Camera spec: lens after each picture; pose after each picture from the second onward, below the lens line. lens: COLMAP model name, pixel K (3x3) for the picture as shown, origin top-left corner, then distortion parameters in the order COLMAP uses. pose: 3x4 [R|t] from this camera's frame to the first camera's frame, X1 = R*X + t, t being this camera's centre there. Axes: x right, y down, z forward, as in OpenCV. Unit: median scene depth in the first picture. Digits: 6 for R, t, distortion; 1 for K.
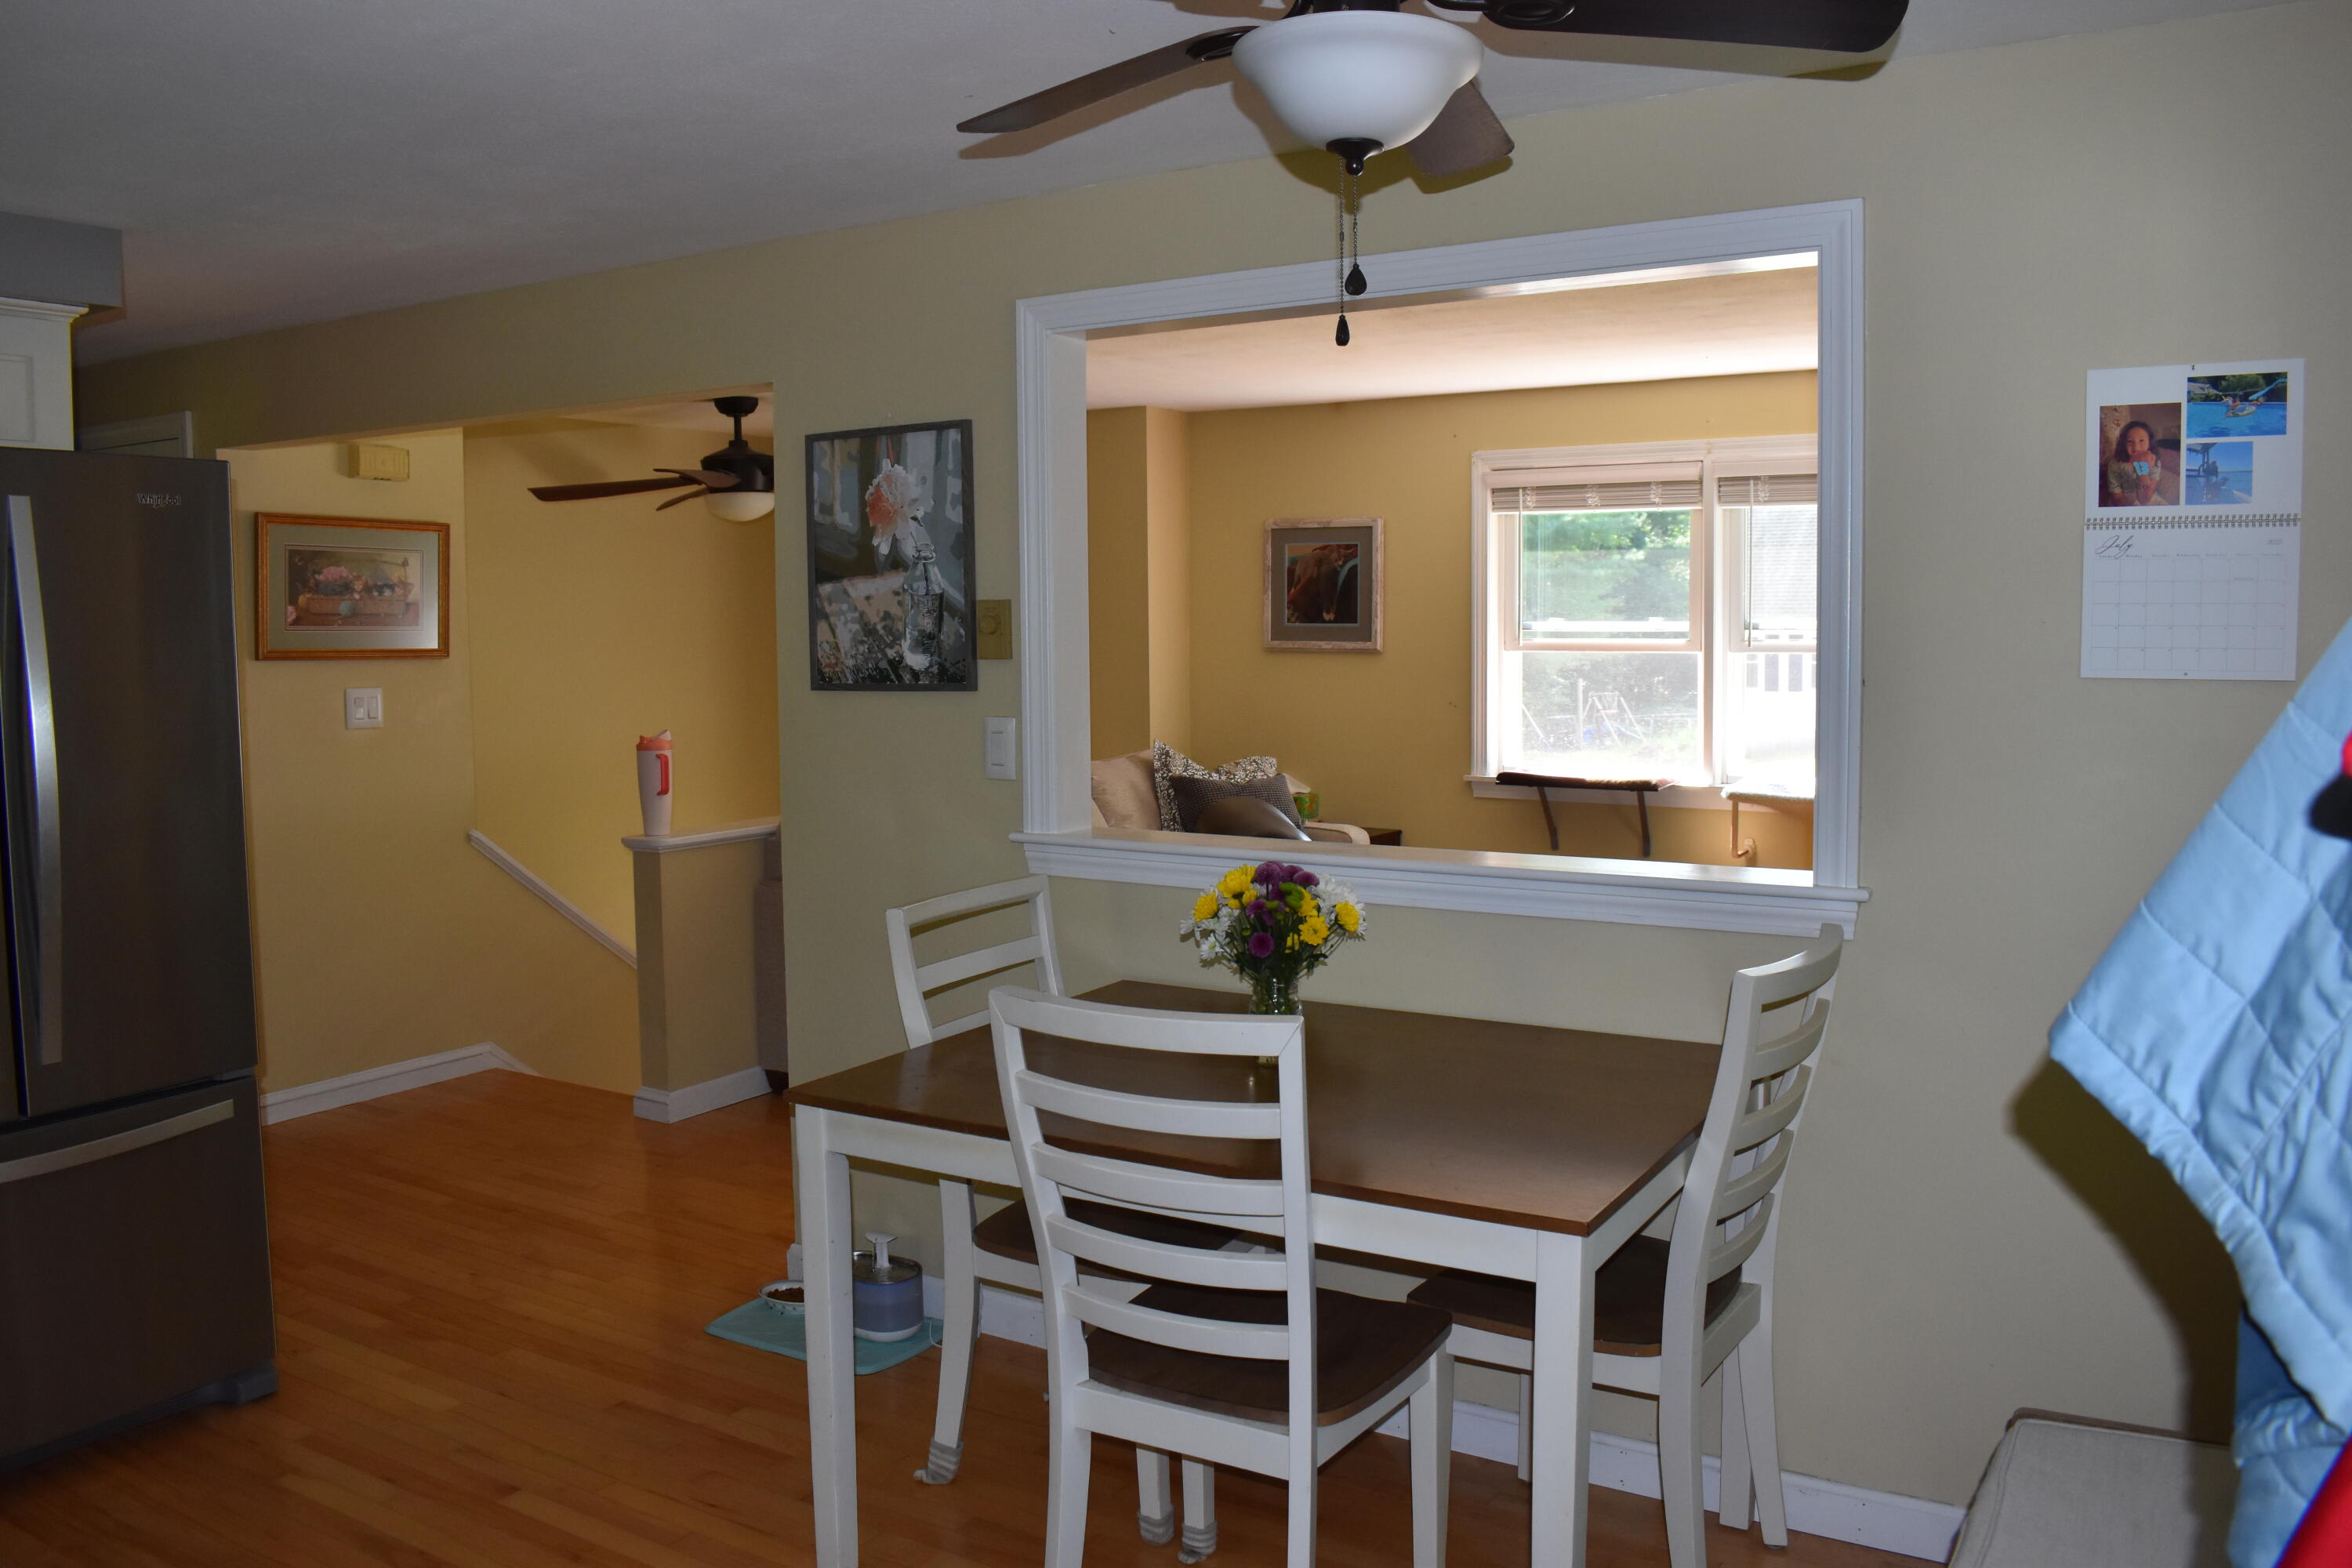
lens RADIAL K [[1845.5, 0, 1181.7], [0, 1845.5, 766.7], [0, 0, 1]] dist [-0.093318, 0.015825]
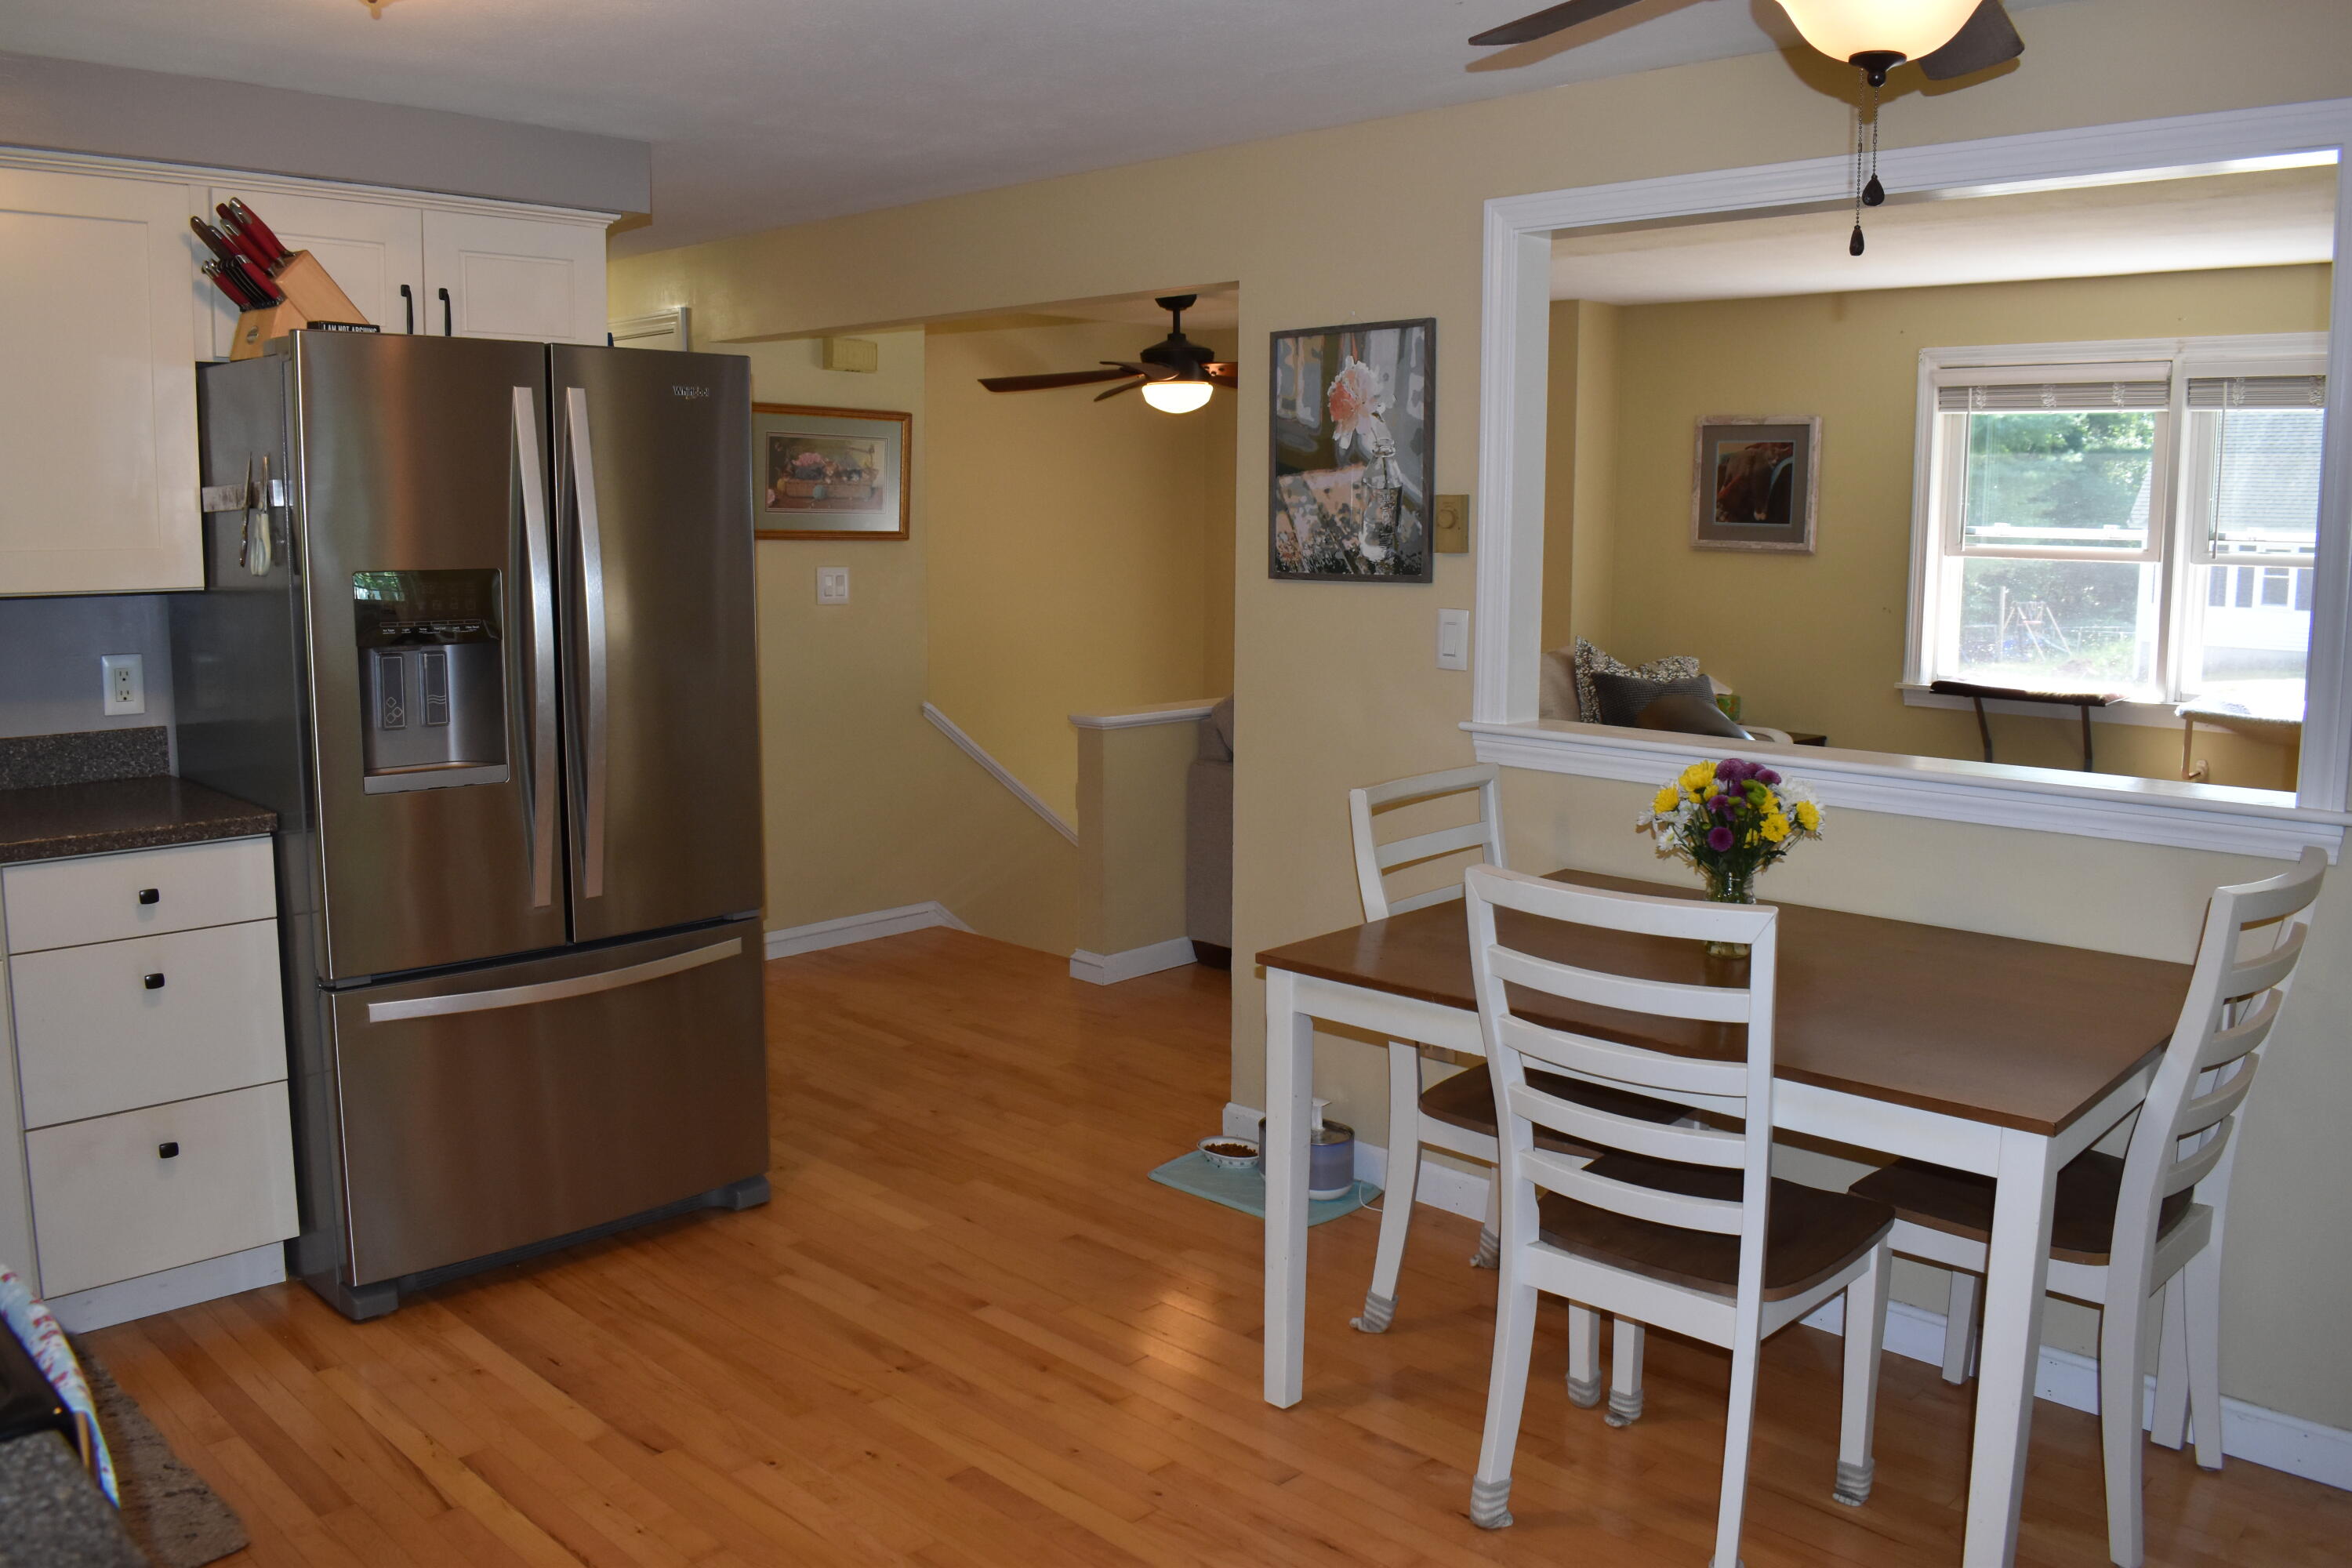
lens RADIAL K [[1845.5, 0, 1181.7], [0, 1845.5, 766.7], [0, 0, 1]] dist [-0.093318, 0.015825]
pose [[0.978018, 0.042319, -0.204180, -0.032756], [-0.030299, 0.997639, 0.061639, 0.002107], [0.206306, -0.054097, 0.976991, -0.040723]]
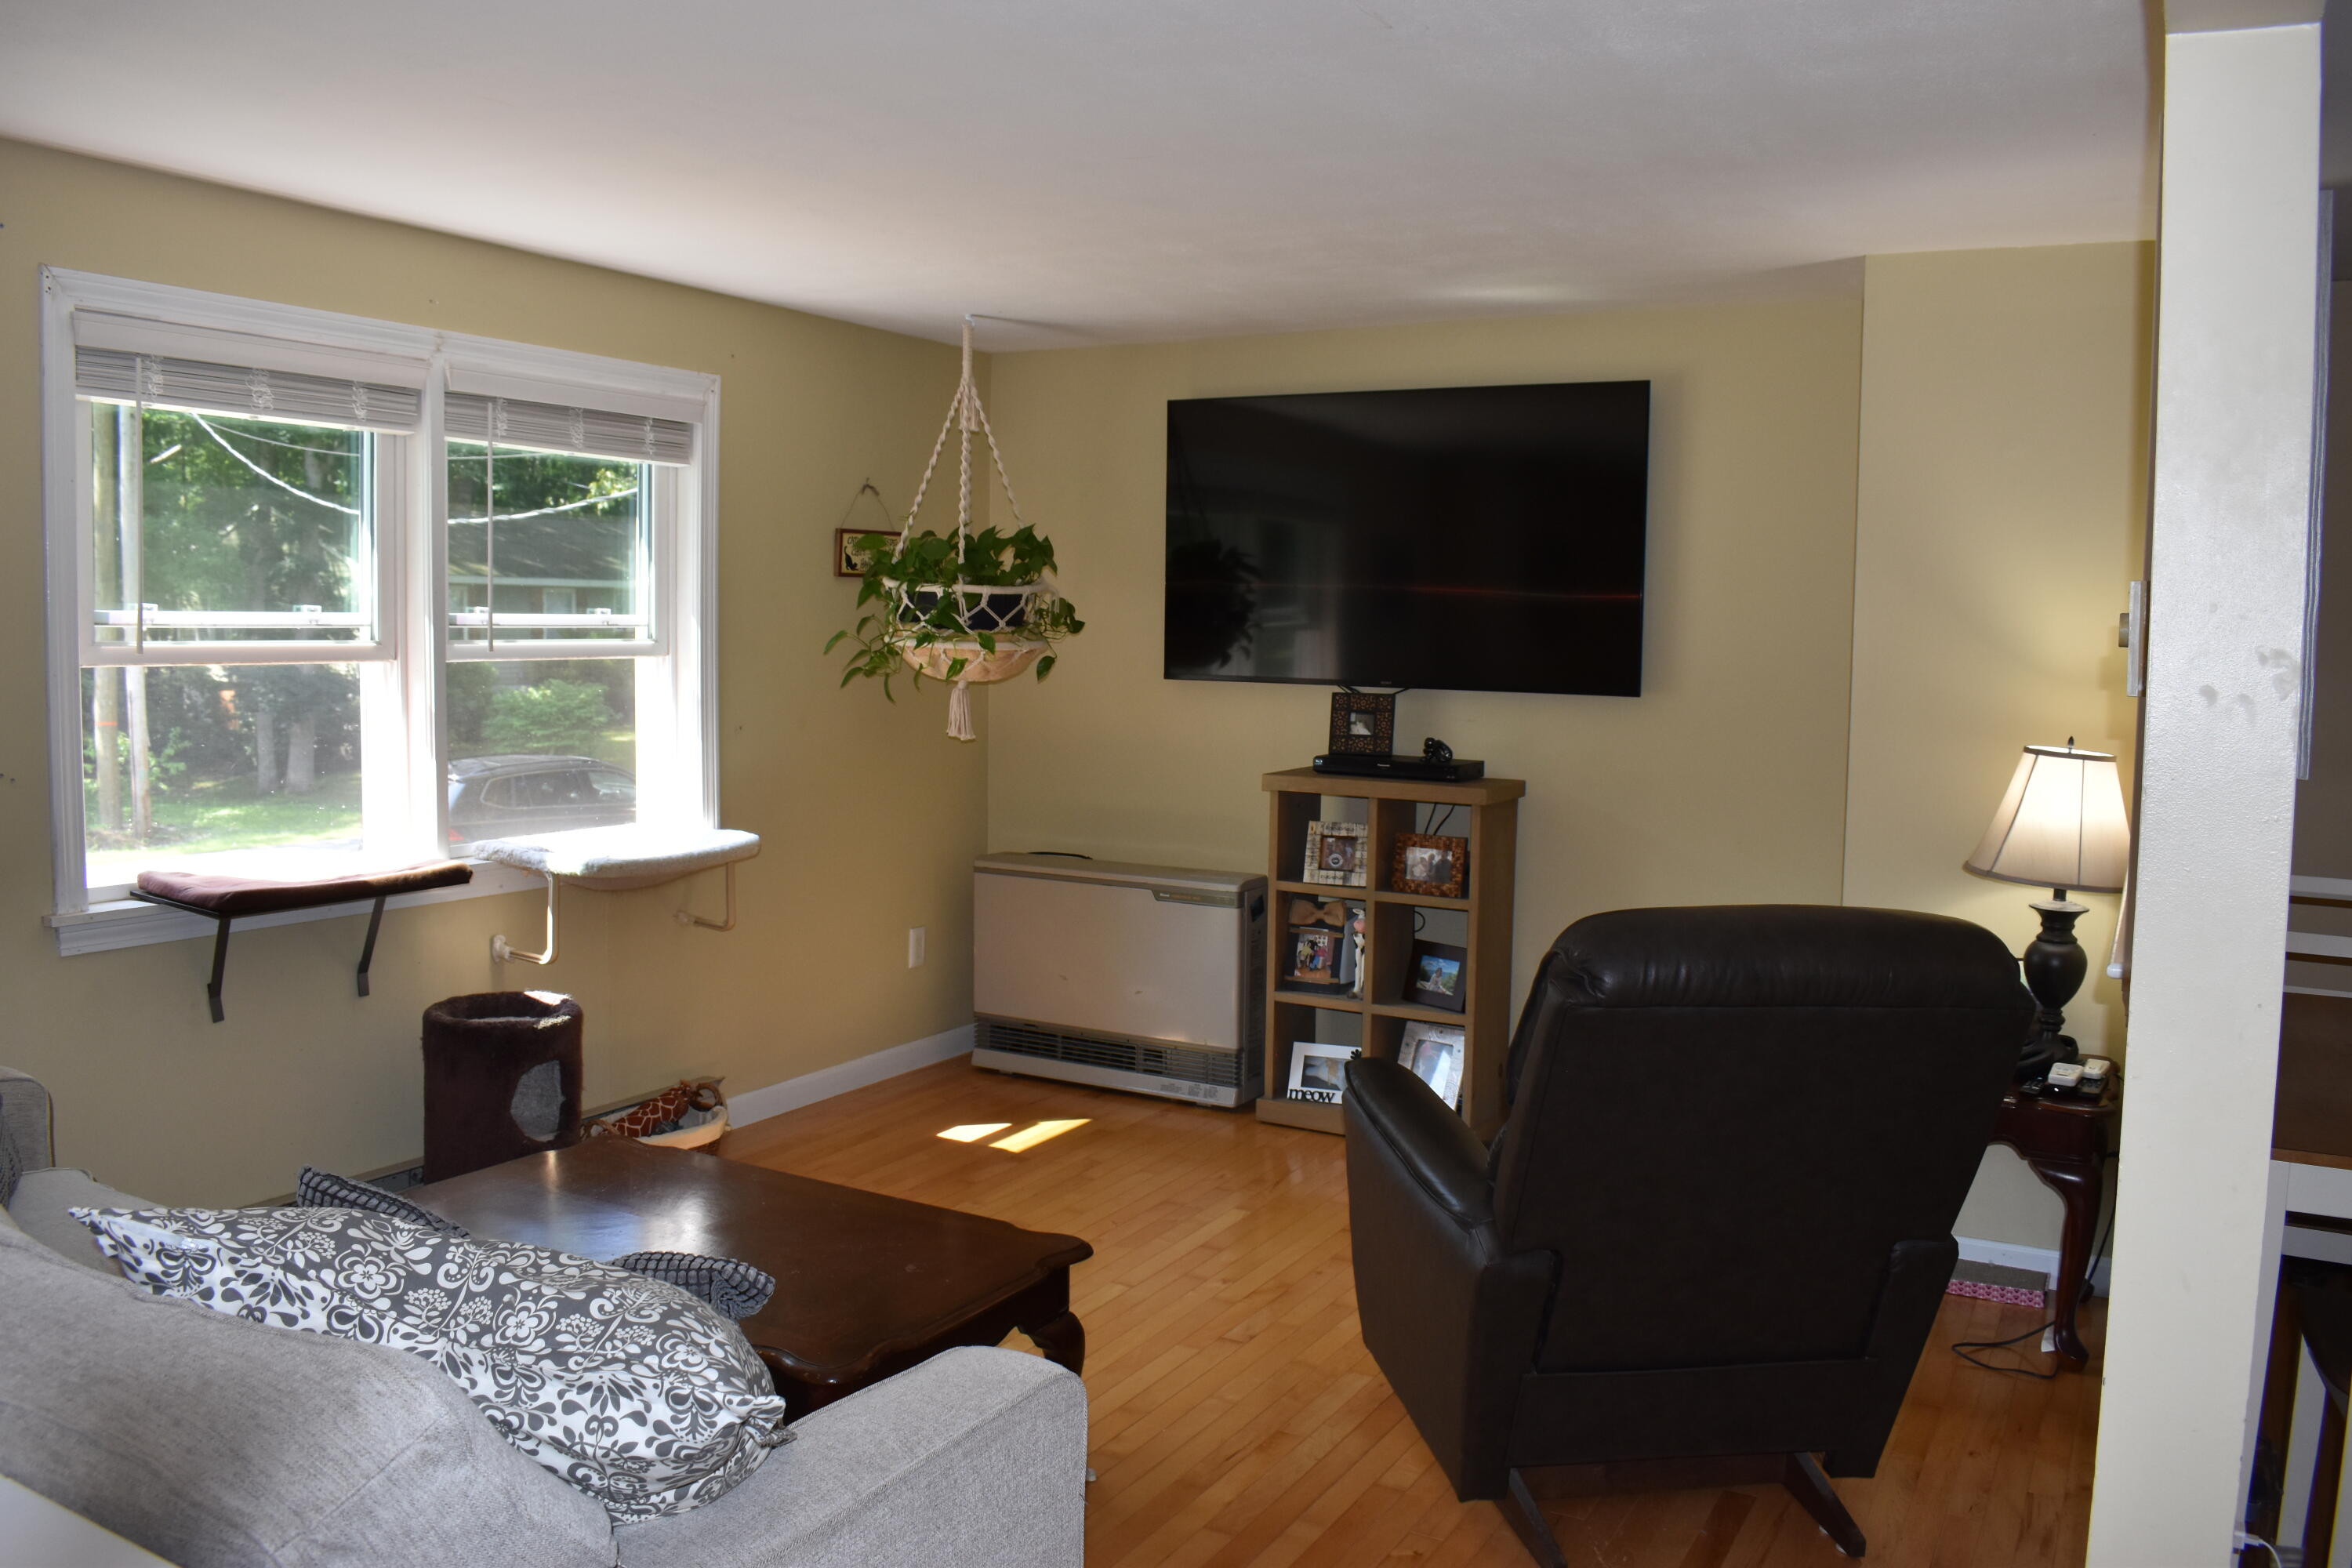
lens RADIAL K [[1845.5, 0, 1181.7], [0, 1845.5, 766.7], [0, 0, 1]] dist [-0.093318, 0.015825]
pose [[-0.054320, -0.068784, 0.996152, -0.628832], [0.066093, 0.995189, 0.072321, -0.093657], [-0.996334, 0.069767, -0.049513, 1.331762]]
